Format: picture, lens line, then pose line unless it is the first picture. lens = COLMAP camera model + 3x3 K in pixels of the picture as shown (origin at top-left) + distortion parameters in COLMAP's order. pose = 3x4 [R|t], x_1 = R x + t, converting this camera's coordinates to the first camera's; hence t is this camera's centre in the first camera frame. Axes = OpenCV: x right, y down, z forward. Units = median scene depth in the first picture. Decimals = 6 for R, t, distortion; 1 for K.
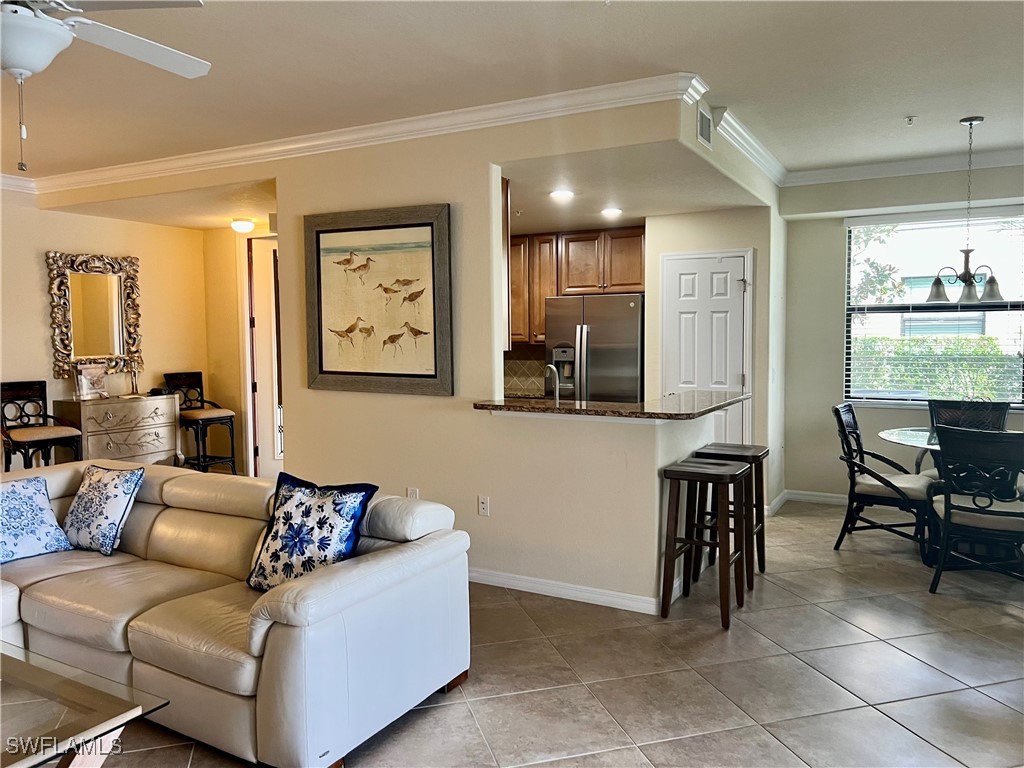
lens RADIAL K [[772.6, 0, 515.0], [0, 772.6, 378.8], [0, 0, 1]] dist [0.052843, -0.063571]
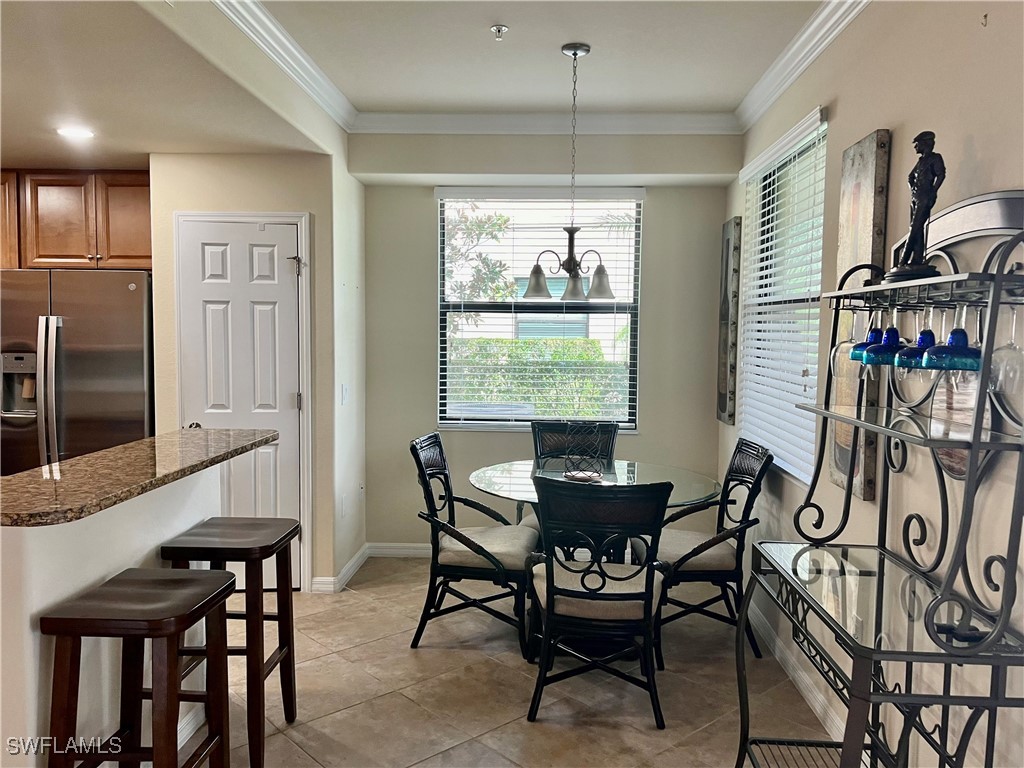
lens RADIAL K [[769.1, 0, 522.9], [0, 769.1, 376.3], [0, 0, 1]] dist [0.126974, -0.185603]
pose [[0.896950, -0.008561, 0.442049, 0.206566], [0.007853, 0.999963, 0.003431, -0.027458], [-0.442062, 0.000394, 0.896984, 0.352697]]
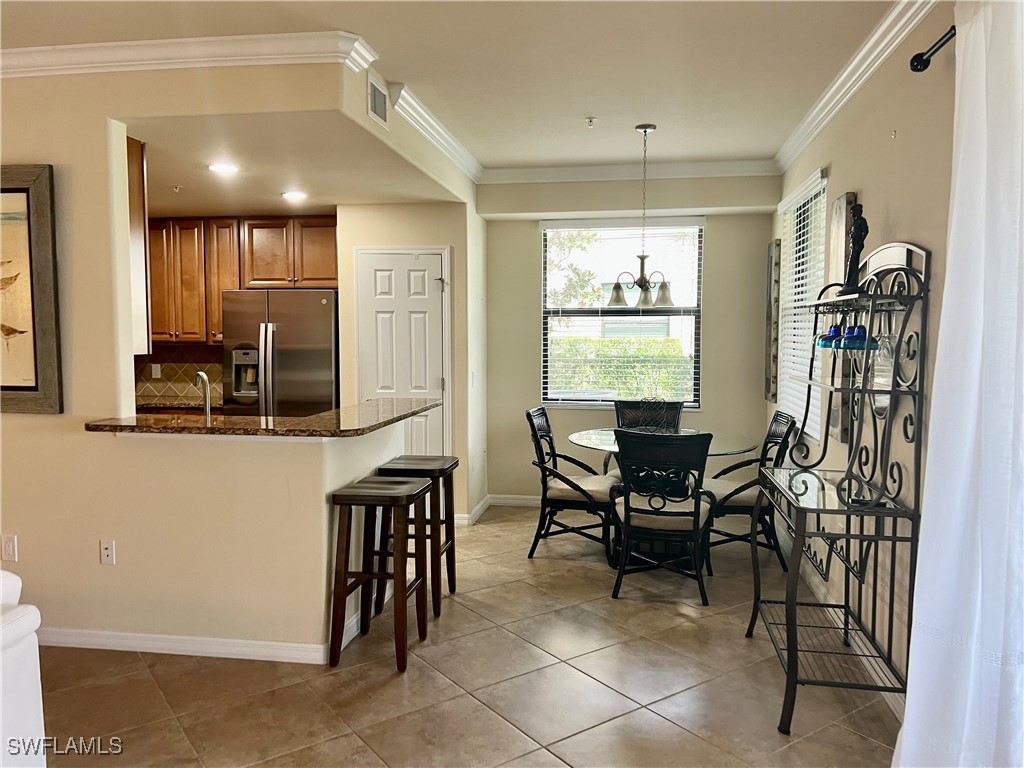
lens RADIAL K [[769.1, 0, 522.9], [0, 769.1, 376.3], [0, 0, 1]] dist [0.126974, -0.185603]
pose [[0.940992, -0.010976, 0.338252, 0.083752], [0.011388, 0.999935, 0.000765, -0.009600], [-0.338238, 0.003132, 0.941055, 0.095950]]
